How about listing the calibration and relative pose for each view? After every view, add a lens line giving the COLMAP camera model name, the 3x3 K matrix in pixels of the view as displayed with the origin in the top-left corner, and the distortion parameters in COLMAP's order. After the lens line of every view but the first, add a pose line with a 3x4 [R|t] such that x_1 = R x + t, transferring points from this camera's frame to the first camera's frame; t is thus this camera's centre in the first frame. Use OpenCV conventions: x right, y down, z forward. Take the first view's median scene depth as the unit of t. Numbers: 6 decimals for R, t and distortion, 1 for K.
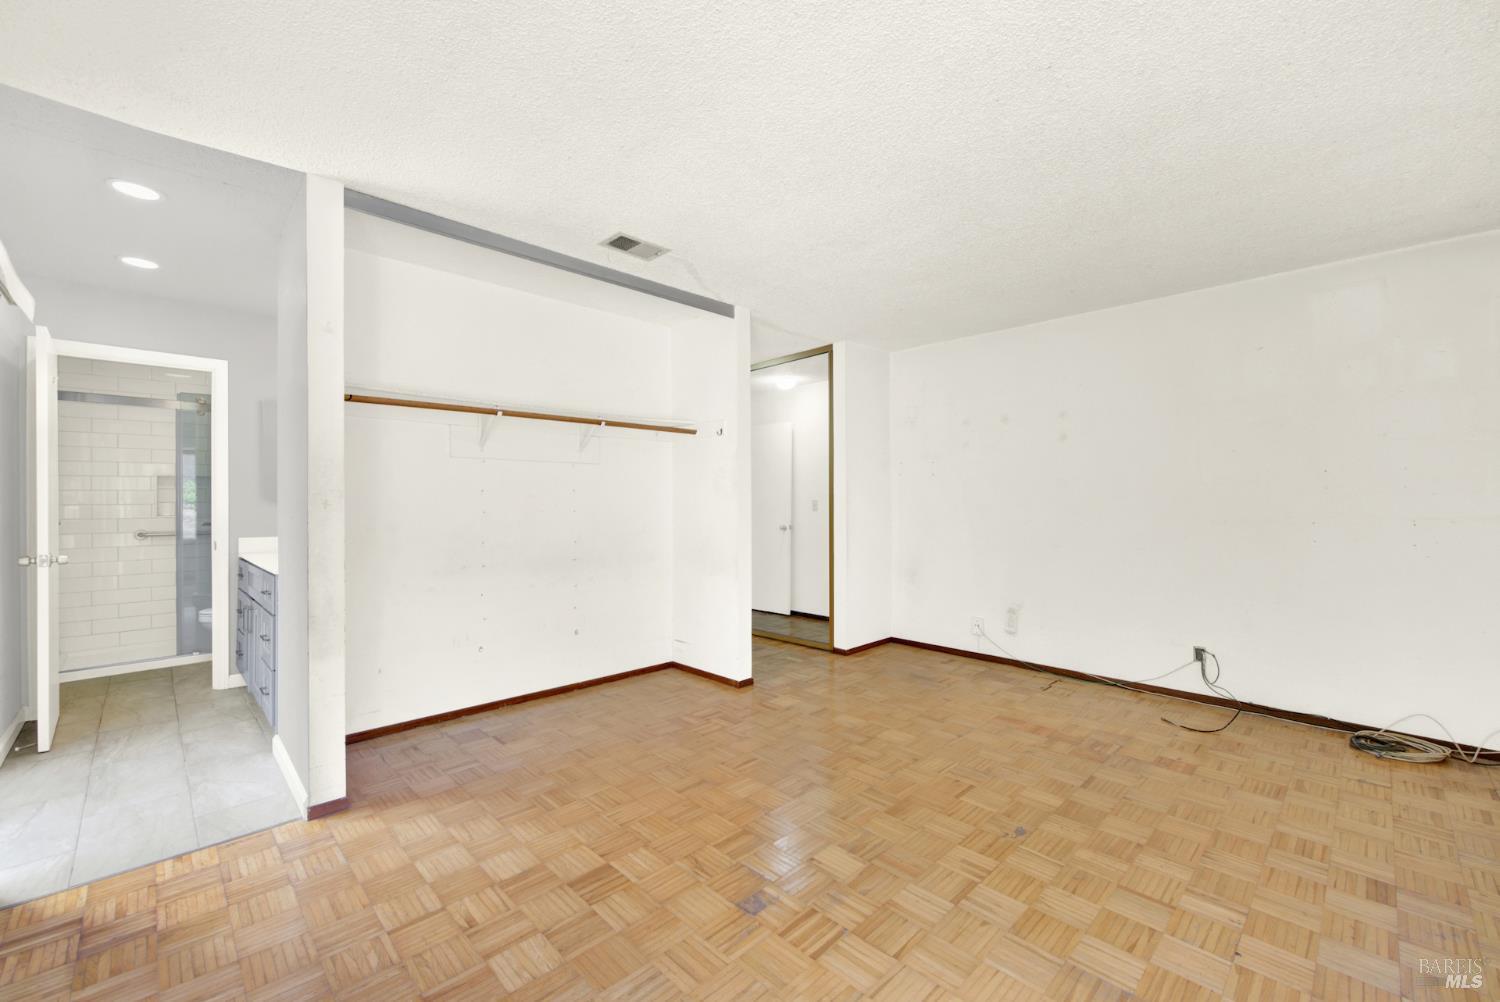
lens RADIAL K [[617.0, 0, 762.5], [0, 617.0, 503.5], [0, 0, 1]] dist [0.003125, -0.003420]
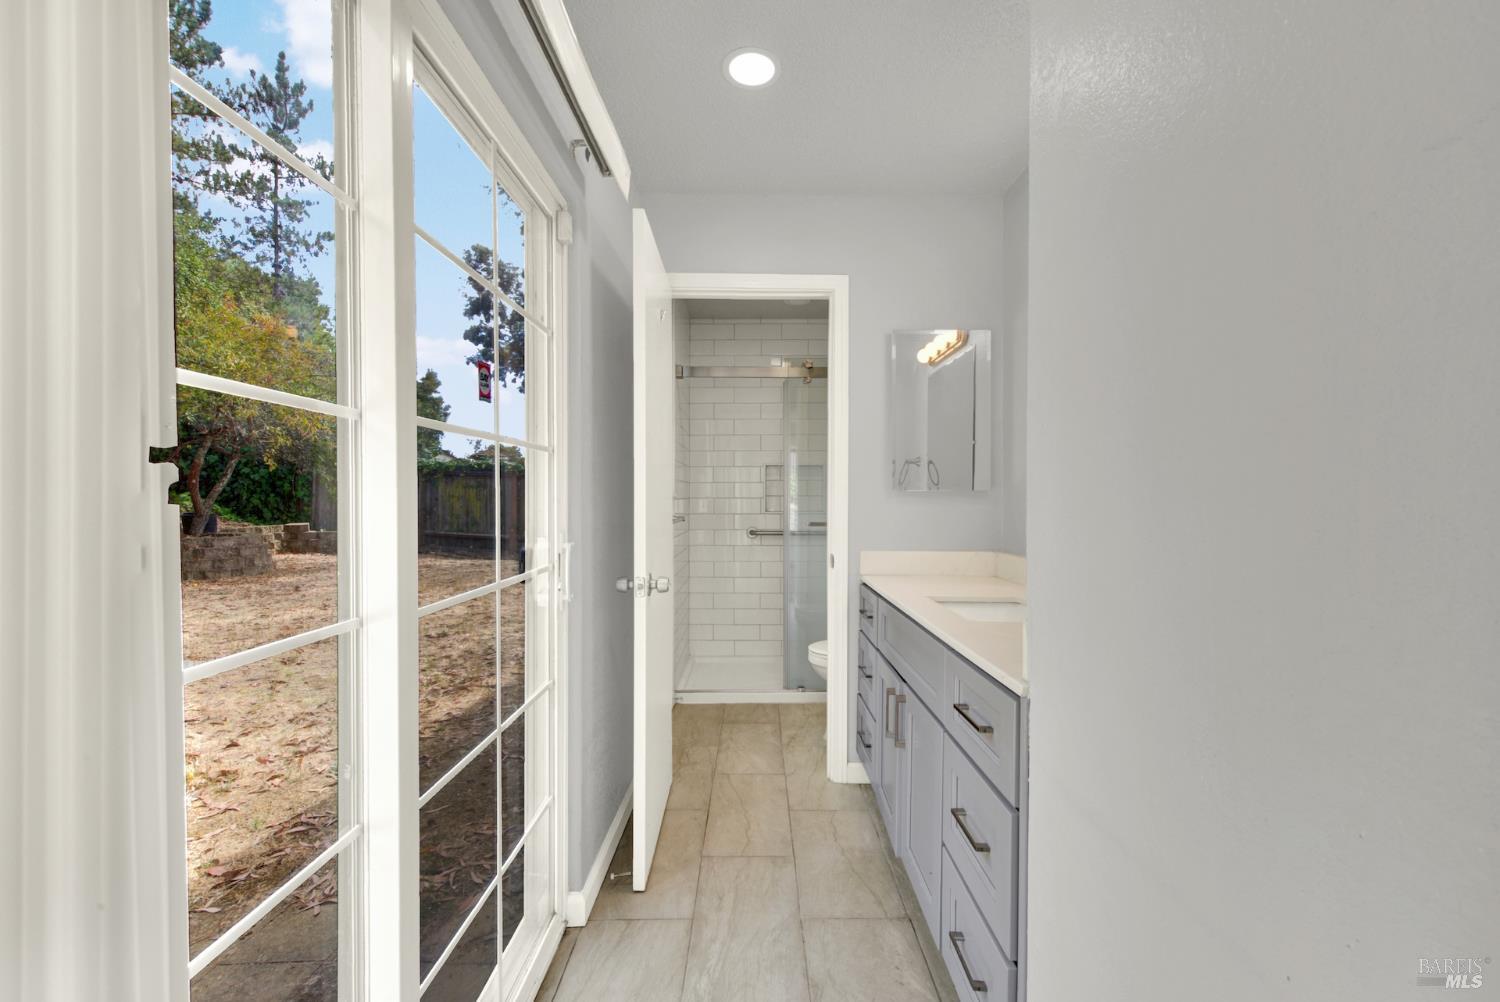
lens RADIAL K [[617.0, 0, 751.1], [0, 617.0, 501.8], [0, 0, 1]] dist [0.003125, -0.003420]
pose [[0.702524, 0.006200, -0.711633, -0.489091], [-0.004166, 0.999981, 0.004599, 0.002464], [0.711648, -0.000266, 0.702536, 0.486329]]
